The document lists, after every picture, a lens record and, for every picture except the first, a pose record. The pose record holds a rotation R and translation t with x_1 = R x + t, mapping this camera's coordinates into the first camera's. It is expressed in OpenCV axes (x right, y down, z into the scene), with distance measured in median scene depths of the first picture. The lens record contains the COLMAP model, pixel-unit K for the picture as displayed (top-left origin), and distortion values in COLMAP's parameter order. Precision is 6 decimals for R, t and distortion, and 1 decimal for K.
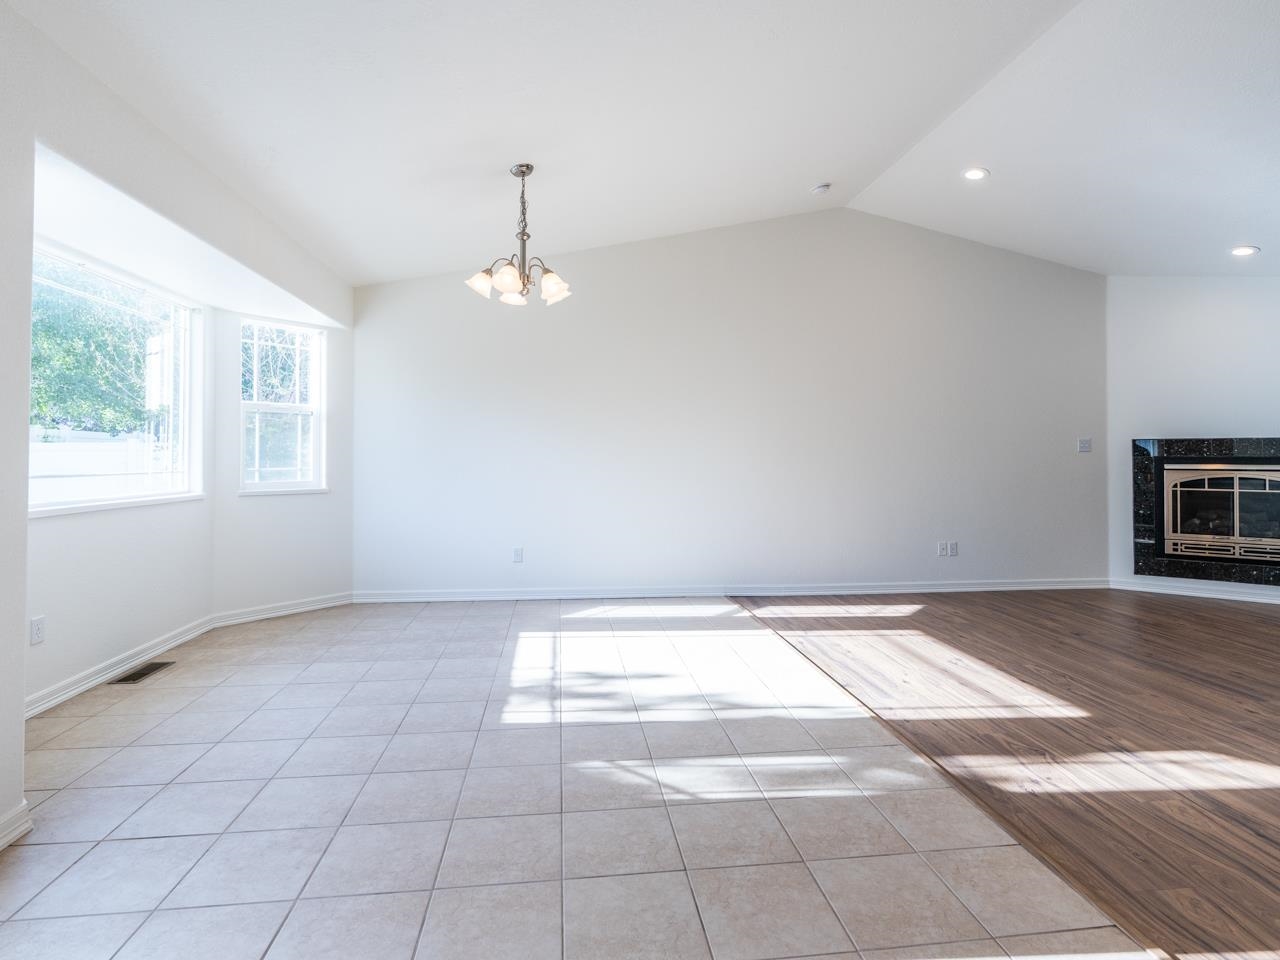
lens RADIAL K [[661.9, 0, 640.5], [0, 661.9, 448.7], [0, 0, 1]] dist [-0.006166, 0.003407]
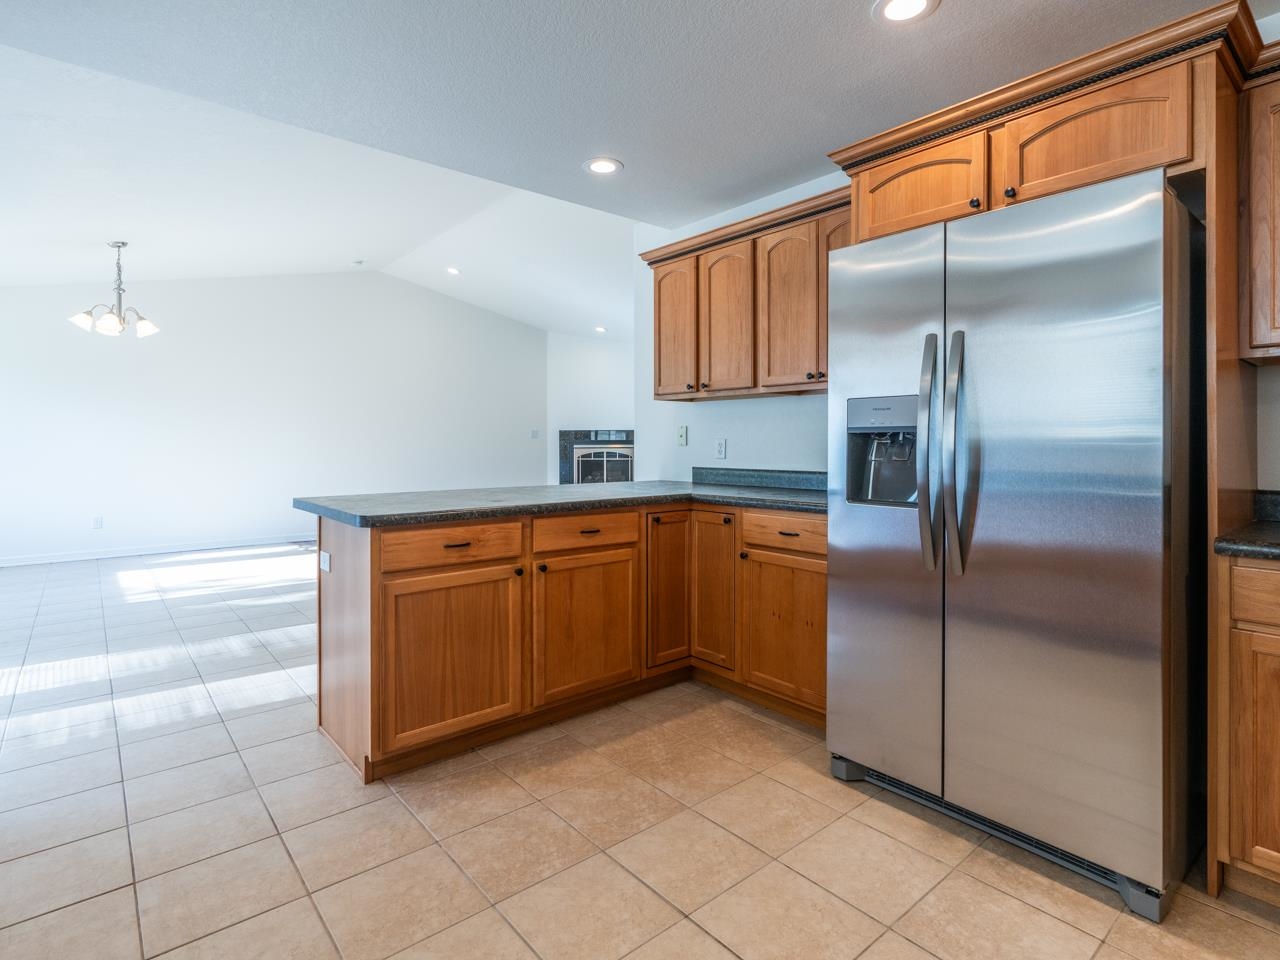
lens RADIAL K [[661.9, 0, 632.6], [0, 661.9, 444.5], [0, 0, 1]] dist [-0.006166, 0.003407]
pose [[0.844680, -0.009227, 0.535192, -0.005841], [0.000776, 0.999871, 0.016013, -0.008405], [-0.535271, -0.013110, 0.844579, -0.870243]]
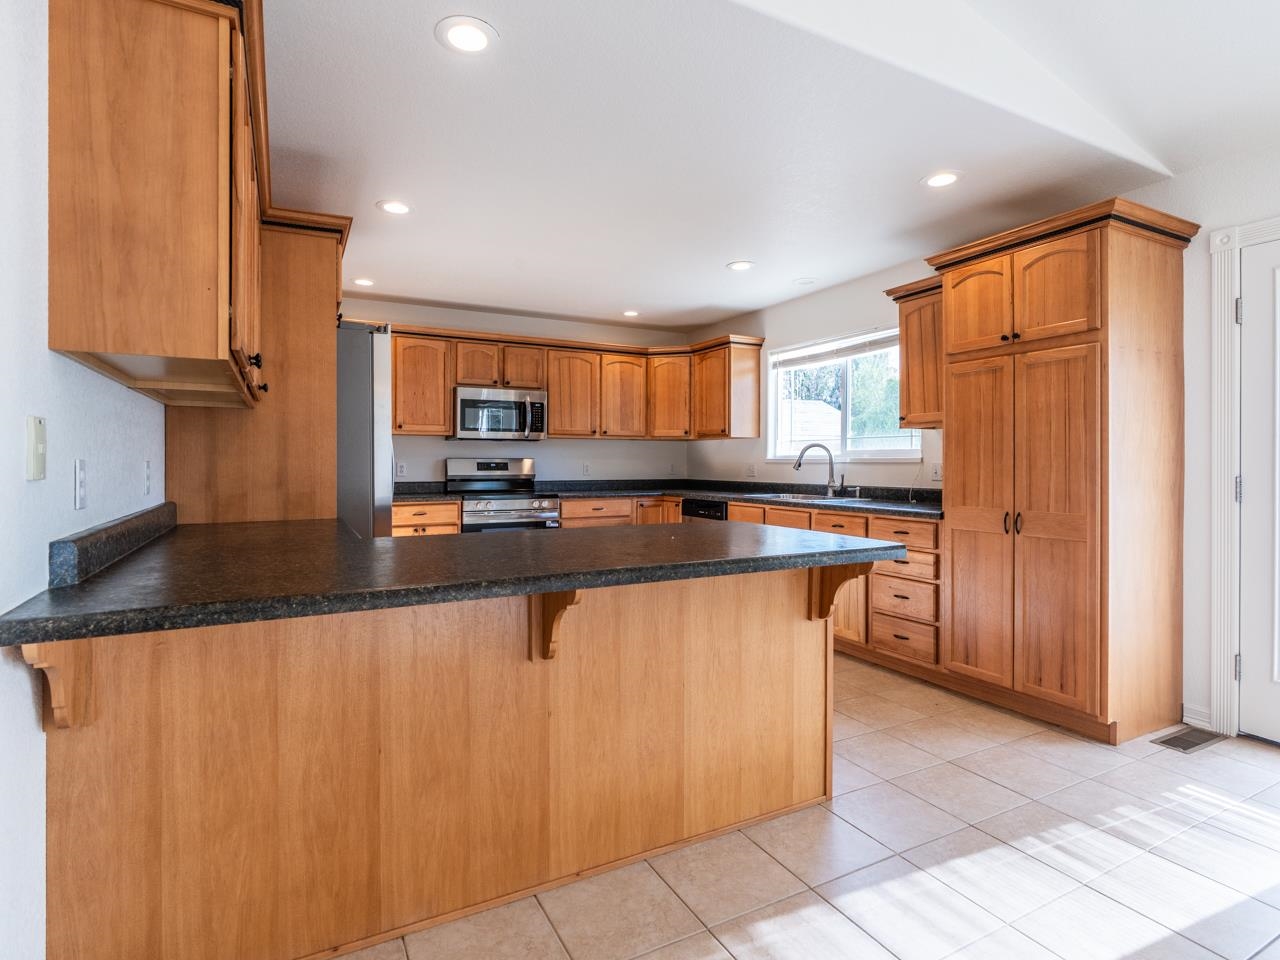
lens RADIAL K [[661.9, 0, 637.5], [0, 661.9, 468.5], [0, 0, 1]] dist [-0.006166, 0.003407]
pose [[-0.935448, -0.003627, -0.353446, 0.491519], [-0.003212, 0.999993, -0.001760, 0.004897], [0.353450, -0.000511, -0.935453, 0.473568]]
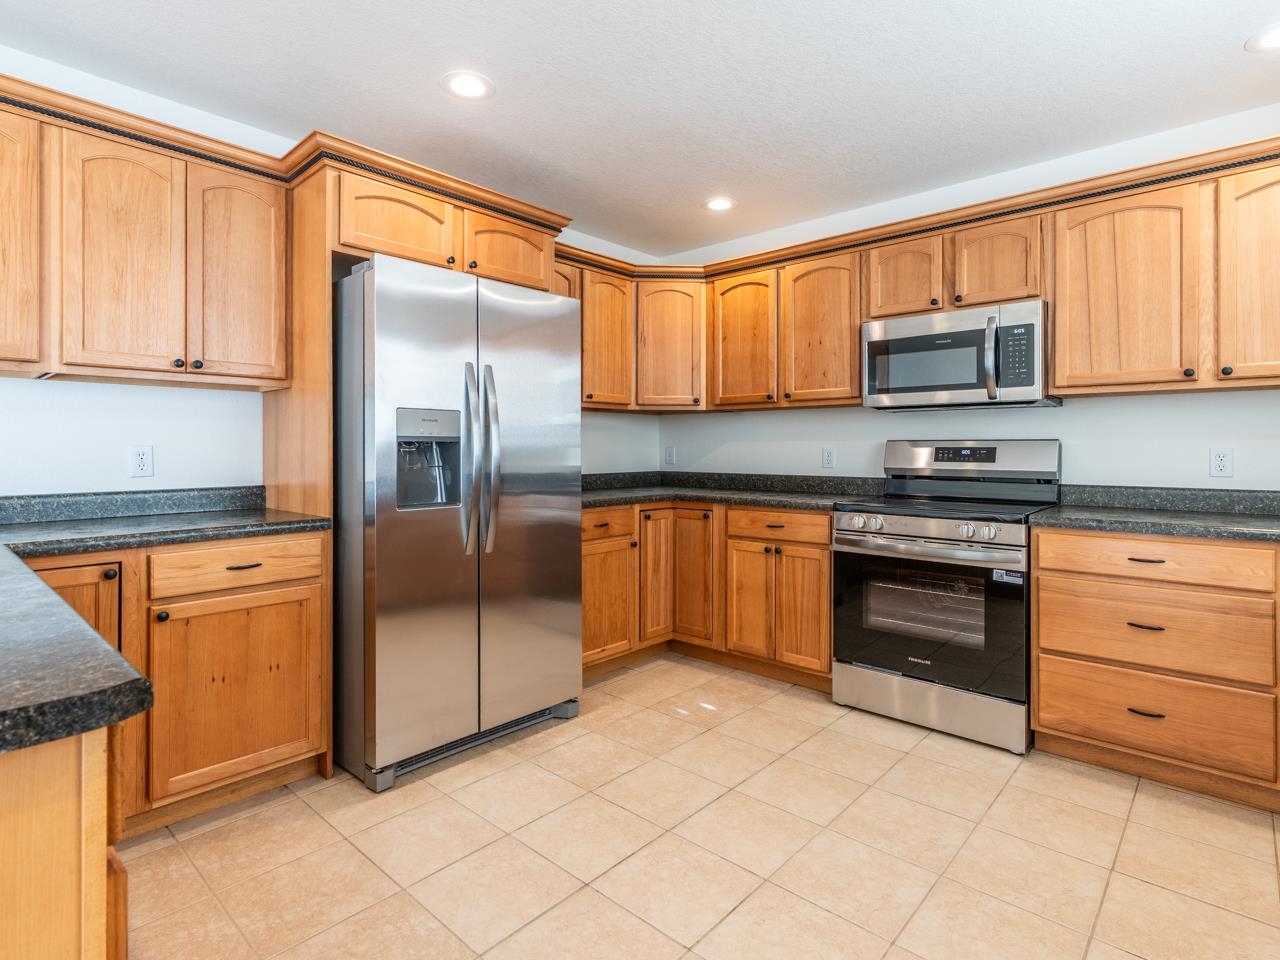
lens RADIAL K [[661.9, 0, 640.5], [0, 661.9, 450.2], [0, 0, 1]] dist [-0.006166, 0.003407]
pose [[-0.646857, -0.007735, 0.762572, -0.133211], [-0.011220, 0.999937, 0.000625, -0.003198], [-0.762529, -0.008152, -0.646903, -0.228567]]
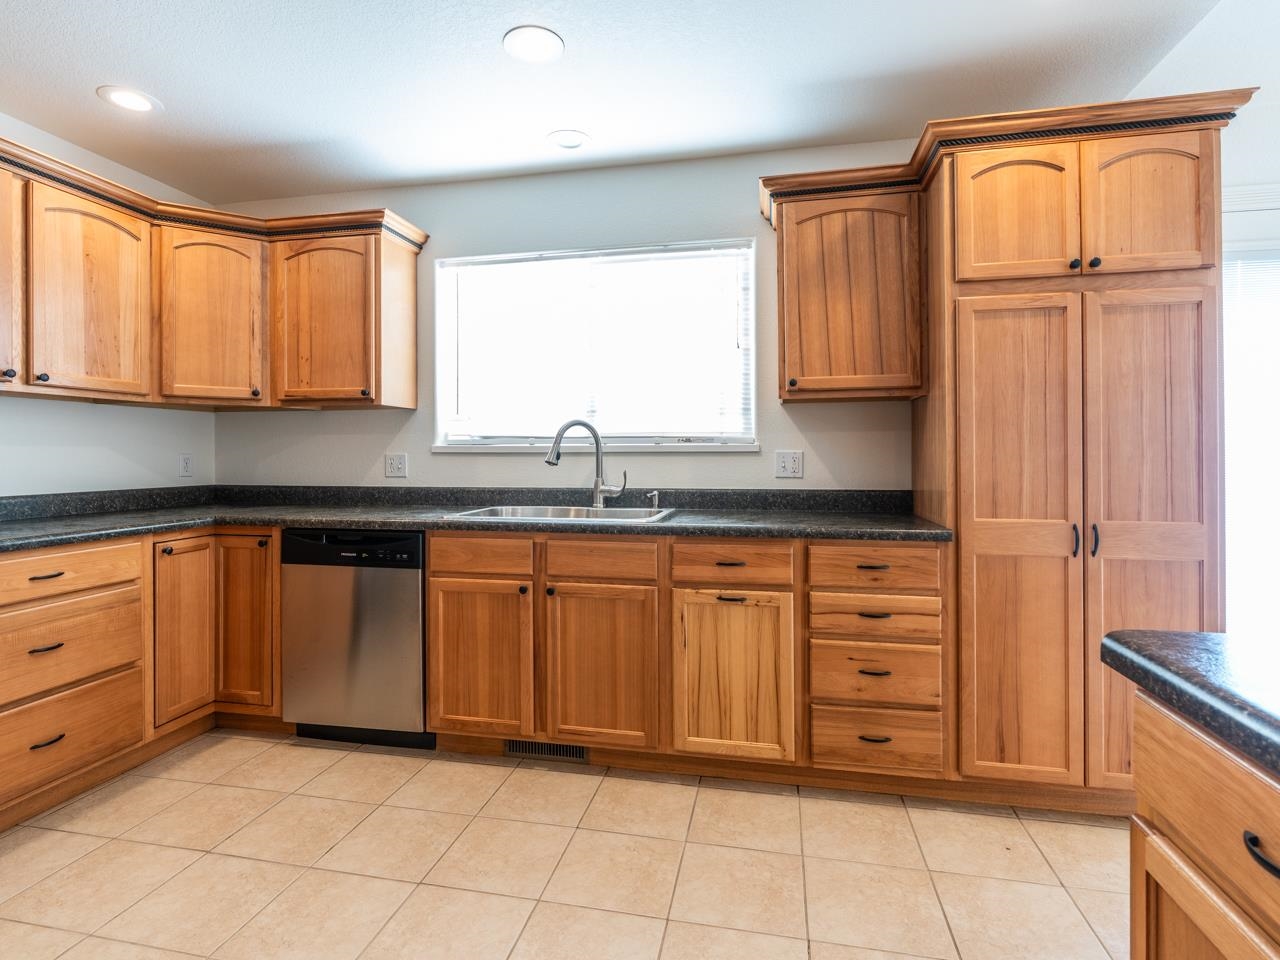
lens RADIAL K [[661.9, 0, 643.8], [0, 661.9, 456.9], [0, 0, 1]] dist [-0.006166, 0.003407]
pose [[-0.328035, -0.000503, -0.944665, 0.407669], [0.008922, 0.999954, -0.003630, -0.001578], [0.944623, -0.009619, -0.328016, -0.315472]]
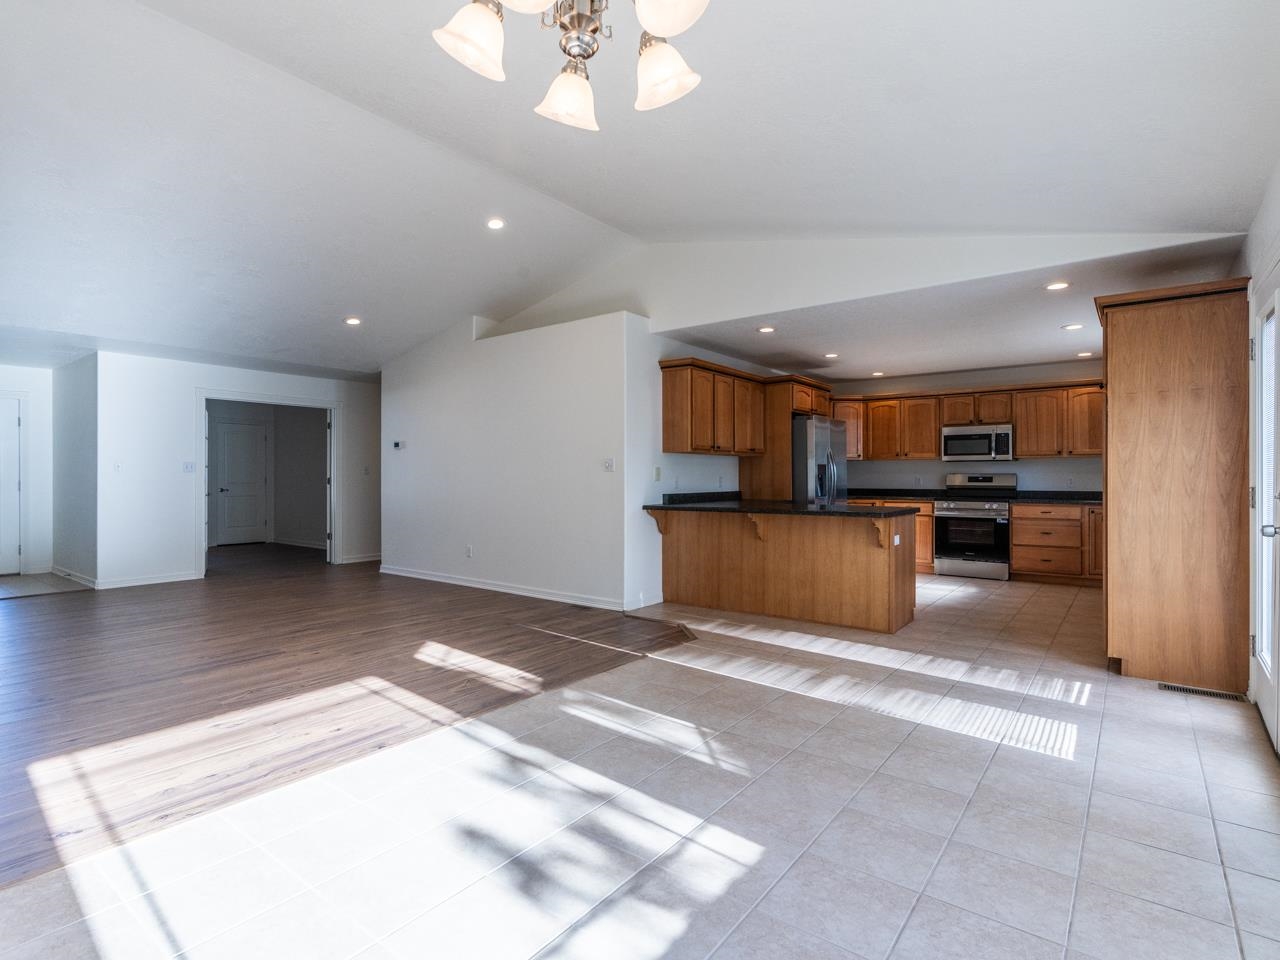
lens RADIAL K [[661.9, 0, 637.0], [0, 661.9, 477.9], [0, 0, 1]] dist [-0.006166, 0.003407]
pose [[-0.712130, -0.006955, 0.702013, -0.484586], [-0.010895, 0.999940, -0.001146, 0.008090], [-0.701963, -0.008464, -0.712163, 1.281015]]
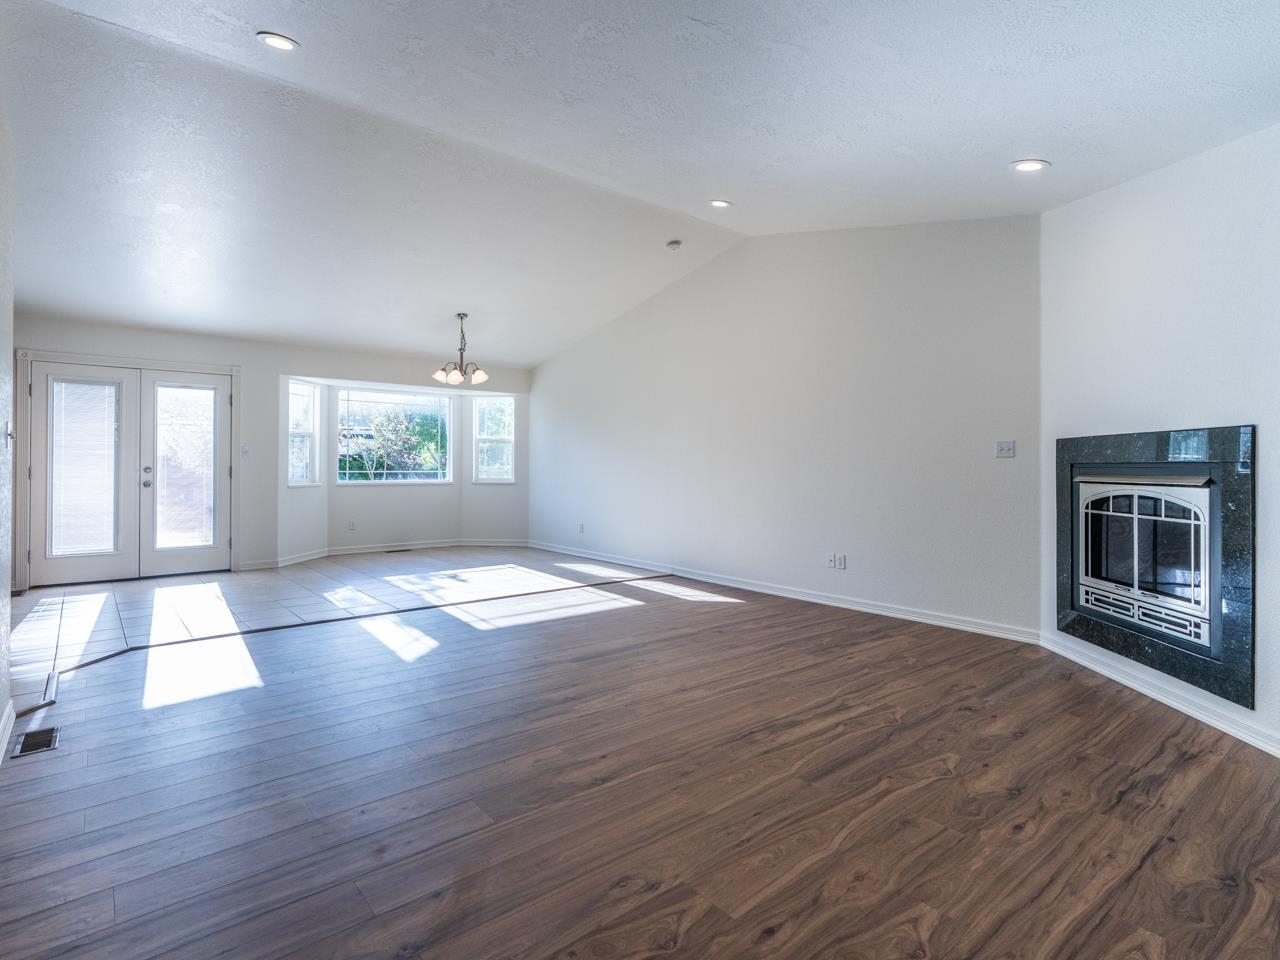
lens RADIAL K [[661.9, 0, 641.4], [0, 661.9, 466.9], [0, 0, 1]] dist [-0.006166, 0.003407]
pose [[0.538403, -0.000565, -0.842687, 1.793574], [0.008219, 0.999956, 0.004580, 0.014365], [0.842648, -0.009392, 0.538384, 0.400558]]
